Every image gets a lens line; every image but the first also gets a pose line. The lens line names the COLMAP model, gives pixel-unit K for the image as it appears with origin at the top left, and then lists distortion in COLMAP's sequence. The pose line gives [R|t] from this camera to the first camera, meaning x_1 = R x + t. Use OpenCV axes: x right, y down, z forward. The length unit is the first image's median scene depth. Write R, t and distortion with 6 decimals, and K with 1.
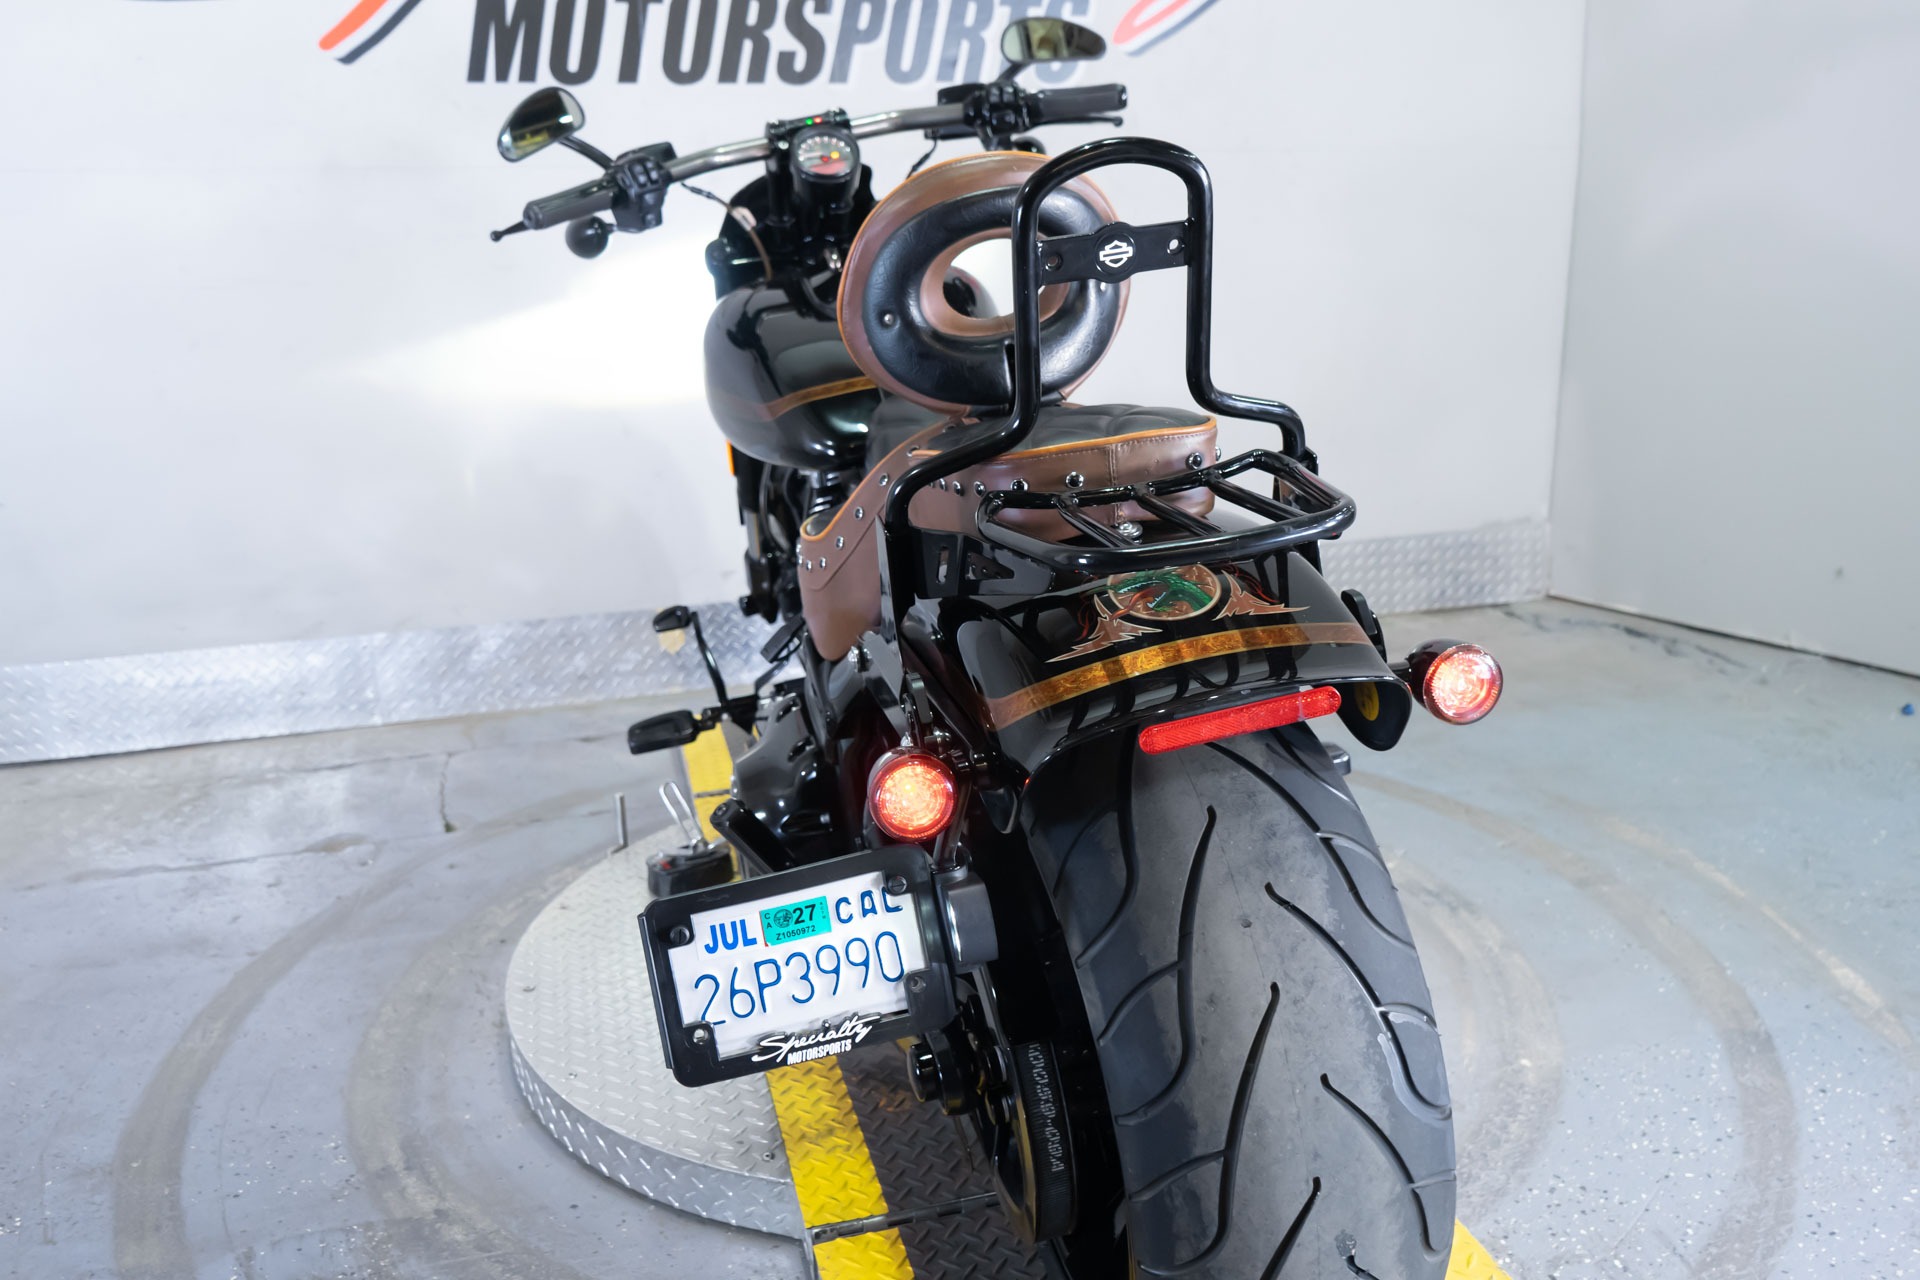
lens RADIAL K [[1537.7, 0, 960.0], [0, 1537.7, 640.0], [0, 0, 1]] dist [-0.002140, 0.003821]
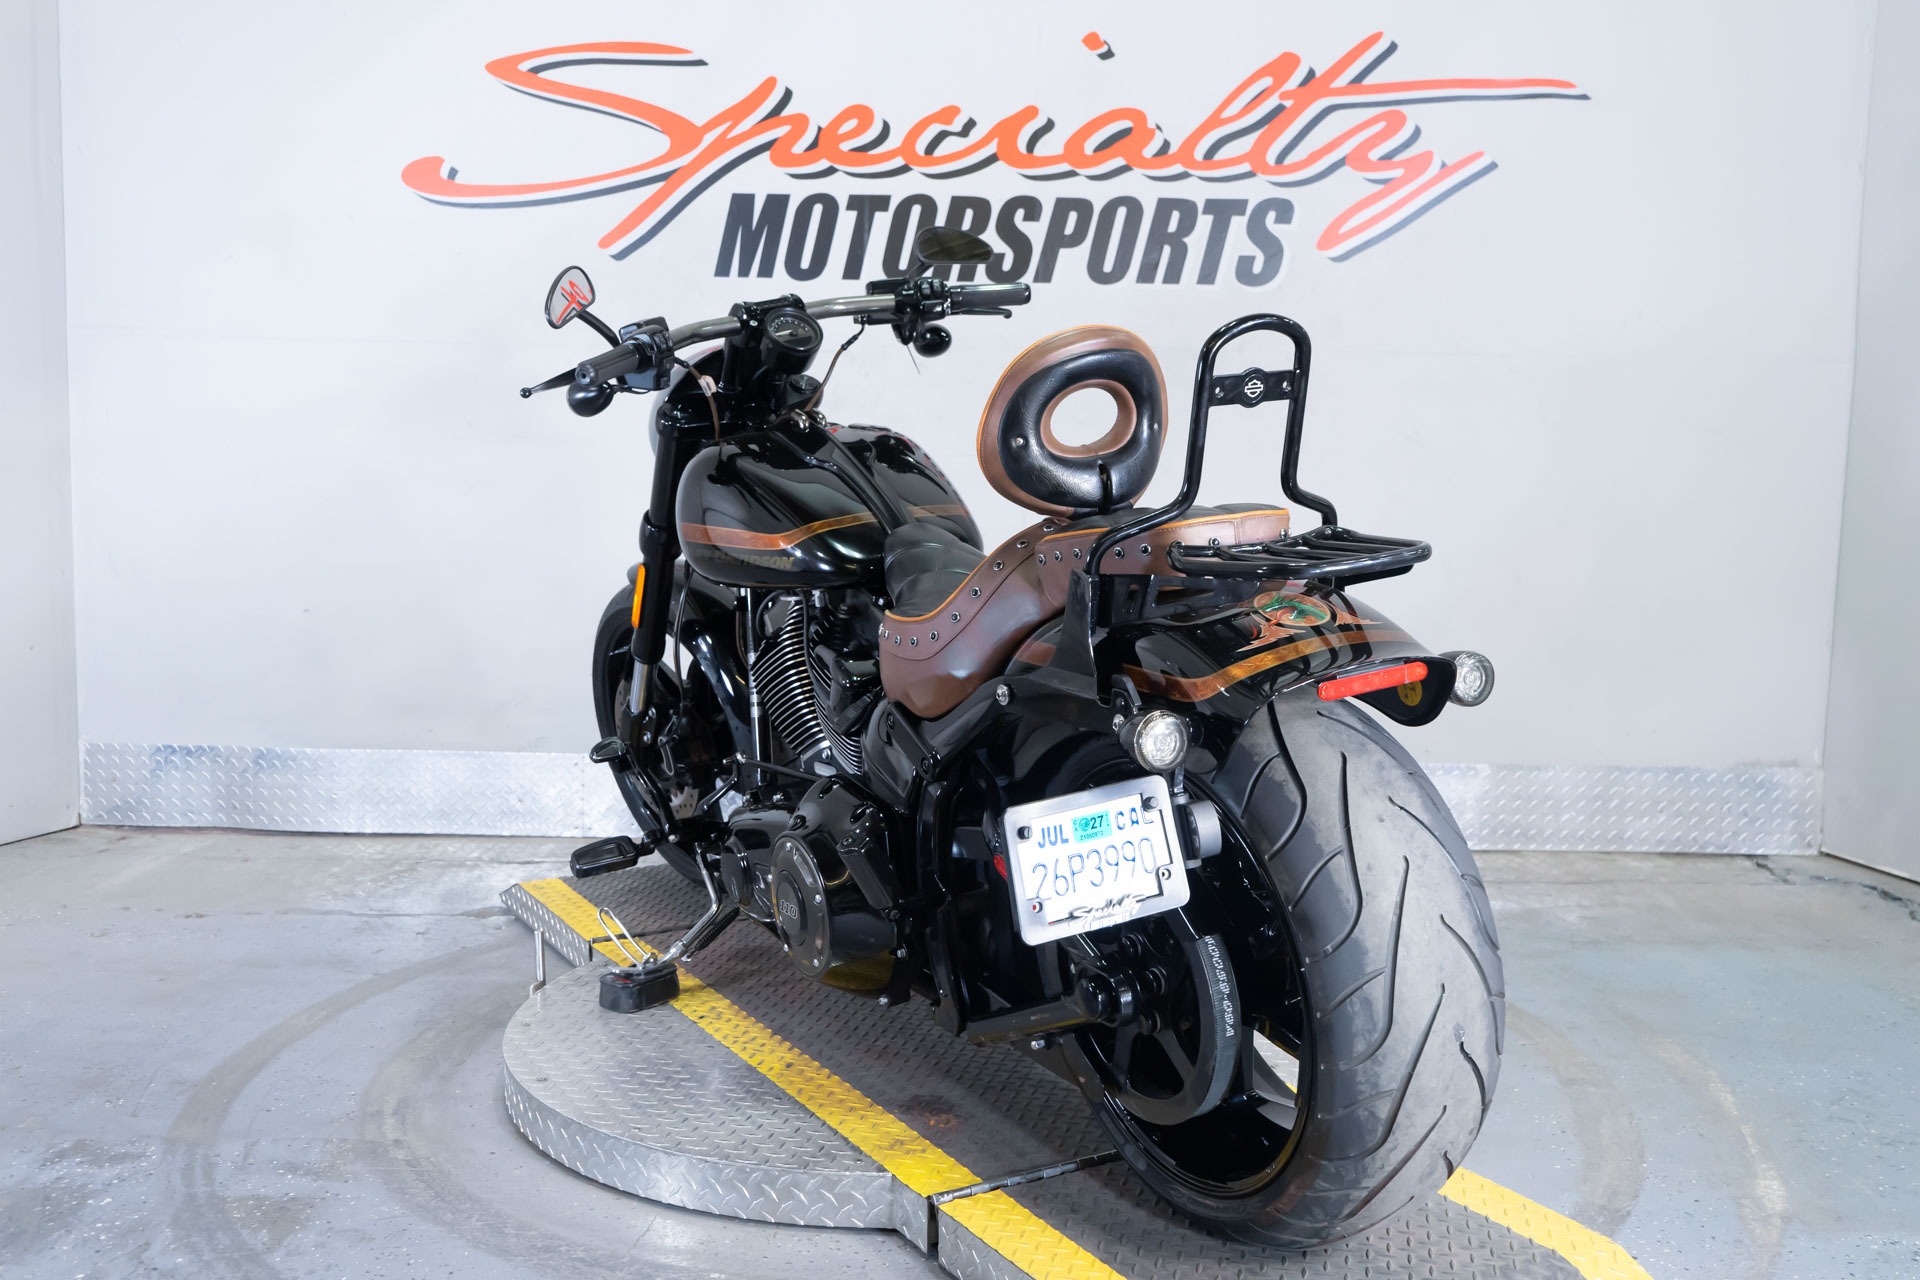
lens RADIAL K [[1790.2, 0, 960.0], [0, 1790.2, 640.0], [0, 0, 1]] dist [-0.006813, 0.019870]
pose [[0.953033, 0.073854, -0.293723, 0.299954], [-0.118073, 0.983680, -0.135769, 0.071403], [0.278902, 0.164073, 0.946200, -0.188157]]
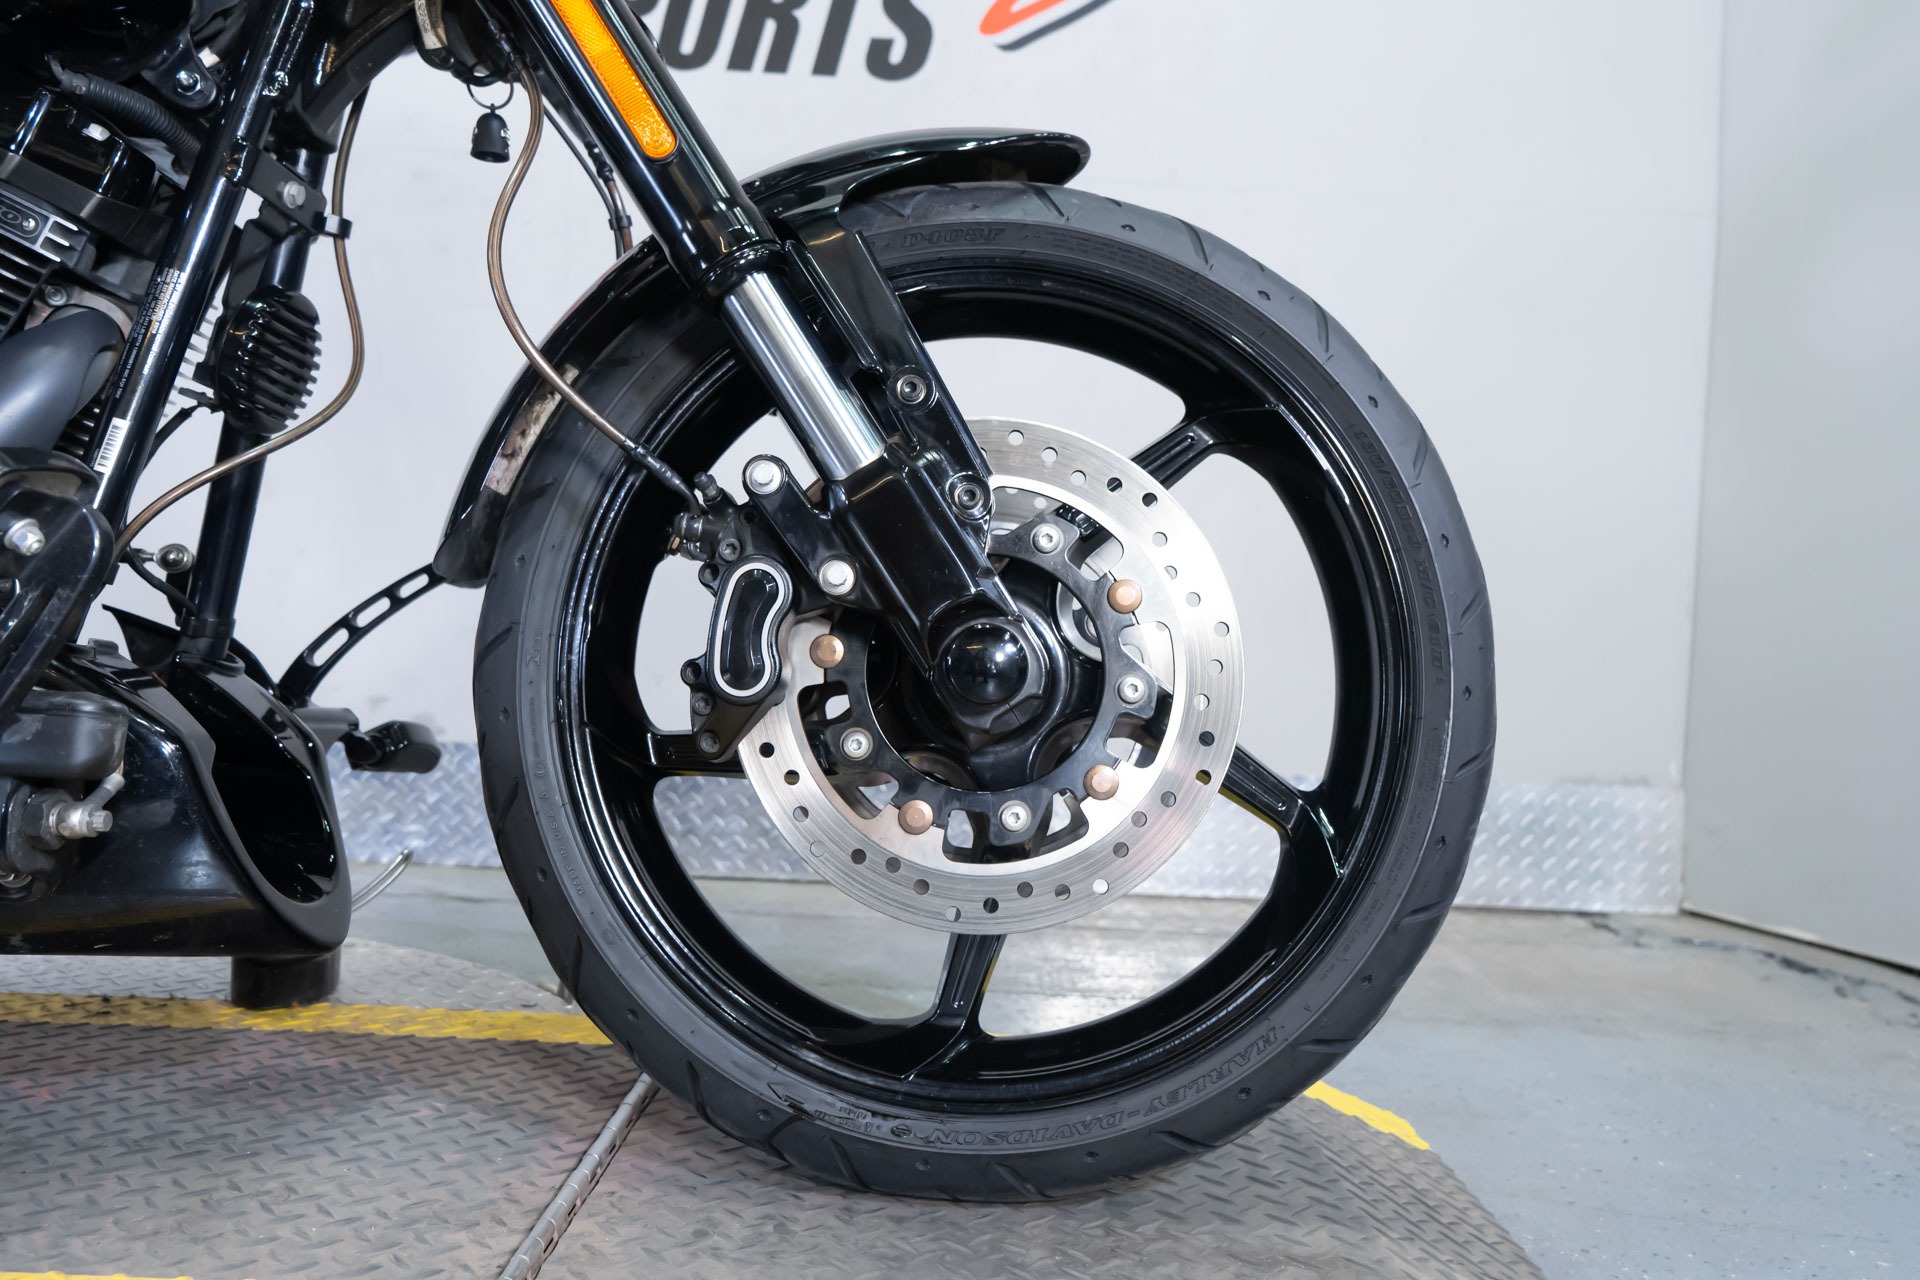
lens RADIAL K [[1537.7, 0, 960.0], [0, 1537.7, 640.0], [0, 0, 1]] dist [-0.002140, 0.003821]
pose [[0.963917, 0.077663, -0.254623, 0.370076], [-0.141046, 0.960202, -0.241078, 0.081940], [0.225767, 0.268292, 0.936509, 0.483354]]
